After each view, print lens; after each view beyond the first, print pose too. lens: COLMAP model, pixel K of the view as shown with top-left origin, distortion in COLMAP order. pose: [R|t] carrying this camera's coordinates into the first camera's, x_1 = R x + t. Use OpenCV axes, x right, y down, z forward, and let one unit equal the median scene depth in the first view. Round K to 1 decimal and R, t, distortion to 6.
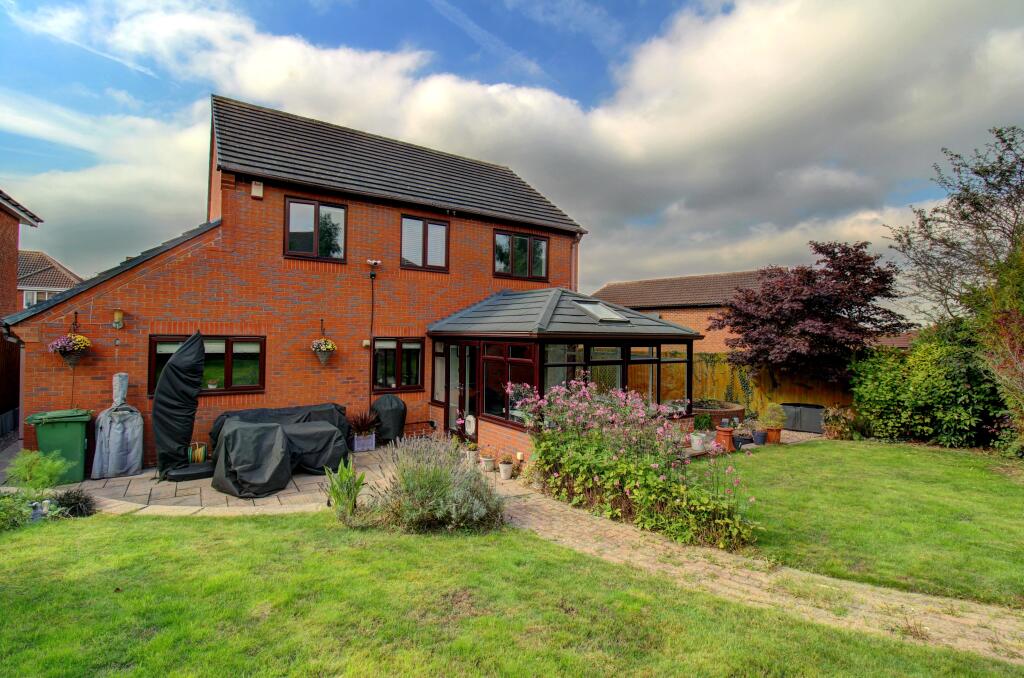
lens RADIAL K [[480.7, 0, 515.4], [0, 480.7, 338.3], [0, 0, 1]] dist [-0.008857, -0.007003]
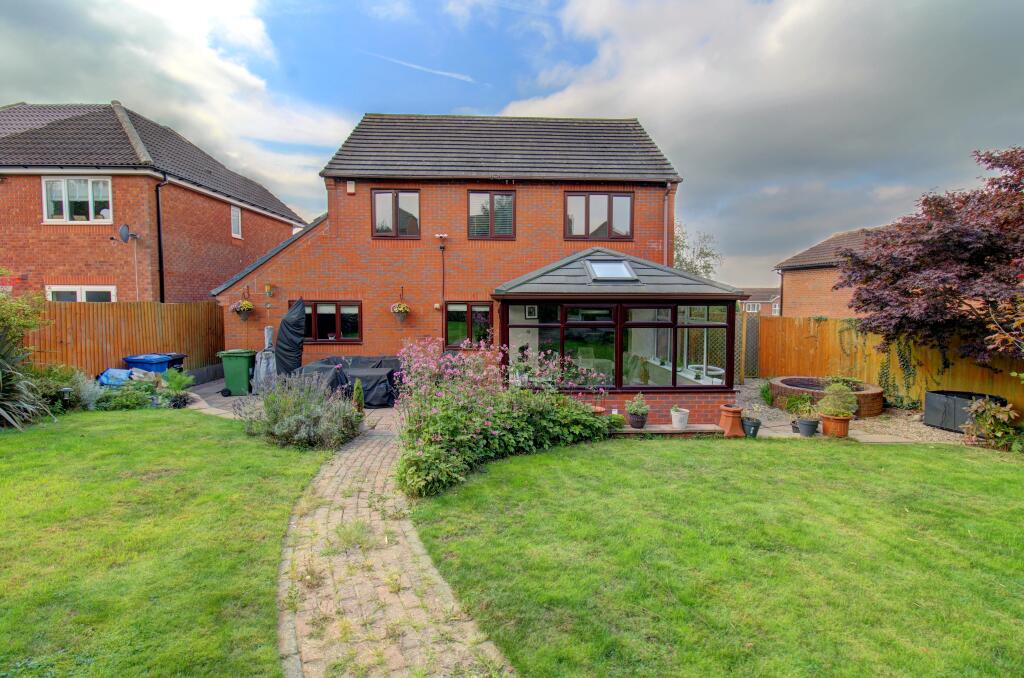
lens RADIAL K [[480.7, 0, 517.2], [0, 480.7, 333.2], [0, 0, 1]] dist [-0.008857, -0.007003]
pose [[0.850562, 0.024894, -0.525285, 0.511914], [0.005842, 0.998370, 0.056773, 0.011603], [0.525843, -0.051357, 0.849030, 0.112318]]
